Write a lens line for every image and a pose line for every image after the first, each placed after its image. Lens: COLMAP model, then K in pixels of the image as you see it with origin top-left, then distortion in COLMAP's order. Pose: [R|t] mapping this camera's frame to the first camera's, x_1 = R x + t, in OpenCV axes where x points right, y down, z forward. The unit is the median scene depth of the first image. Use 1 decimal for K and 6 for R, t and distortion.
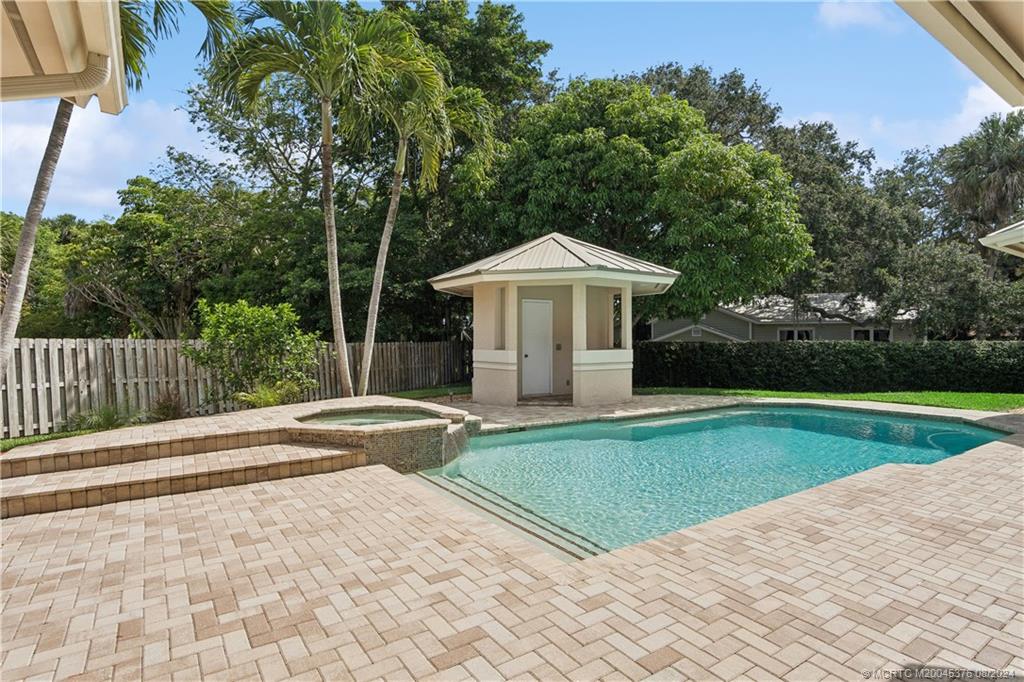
lens RADIAL K [[523.4, 0, 512.0], [0, 523.4, 341.0], [0, 0, 1]] dist [-0.013295, -0.000033]
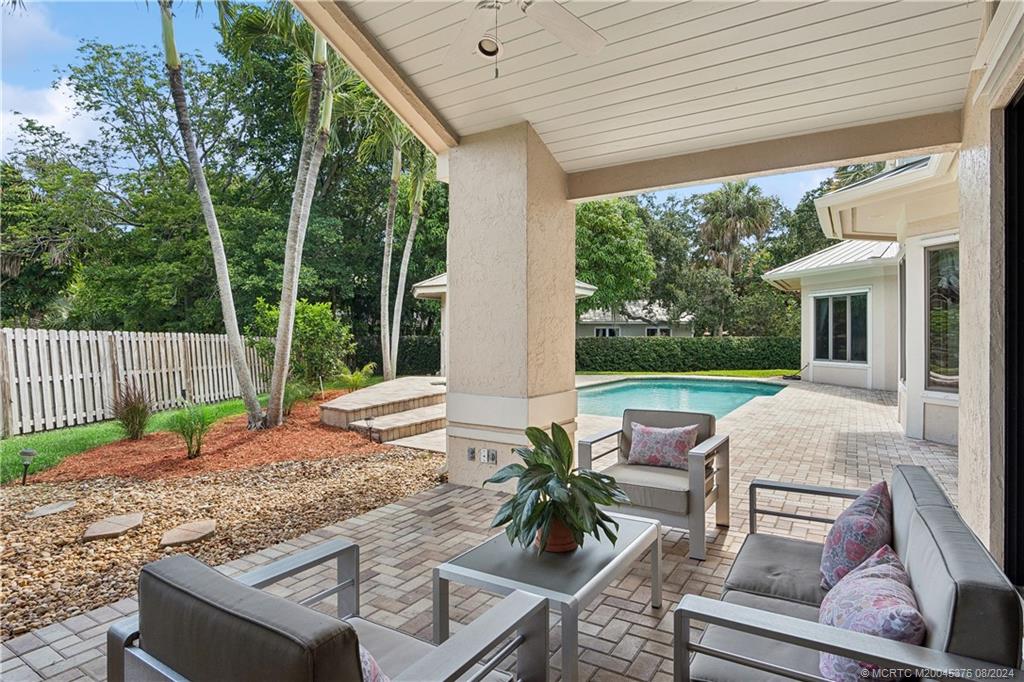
lens RADIAL K [[546.6, 0, 512.0], [0, 546.6, 341.0], [0, 0, 1]] dist [-0.000208, 0.000024]
pose [[0.912860, -0.001107, 0.408271, -0.308607], [-0.000561, 0.999992, 0.003967, 0.006136], [-0.408272, -0.003851, 0.912852, -0.171987]]
